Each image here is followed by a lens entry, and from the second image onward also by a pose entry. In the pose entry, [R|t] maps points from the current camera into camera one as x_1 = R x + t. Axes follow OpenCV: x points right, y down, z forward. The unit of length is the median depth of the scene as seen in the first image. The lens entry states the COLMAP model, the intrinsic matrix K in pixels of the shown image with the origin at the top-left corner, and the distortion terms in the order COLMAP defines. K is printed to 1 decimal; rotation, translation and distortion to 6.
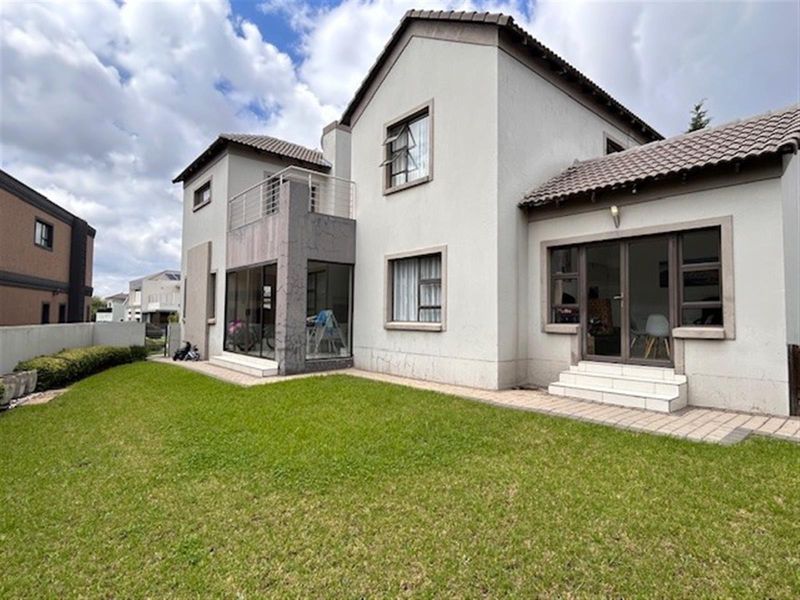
lens RADIAL K [[395.6, 0, 400.0], [0, 395.6, 300.0], [0, 0, 1]] dist [0.002992, 0.000747]
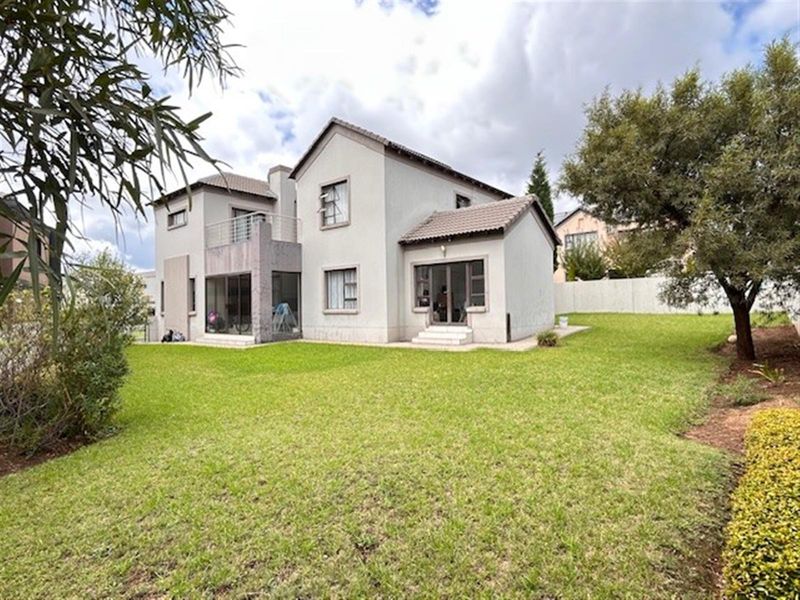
lens RADIAL K [[395.6, 0, 400.0], [0, 395.6, 300.0], [0, 0, 1]] dist [0.002992, 0.000747]
pose [[0.982215, -0.025008, 0.186086, -0.029479], [0.020738, 0.999476, 0.024861, -0.016023], [-0.186610, -0.020560, 0.982219, -0.645521]]
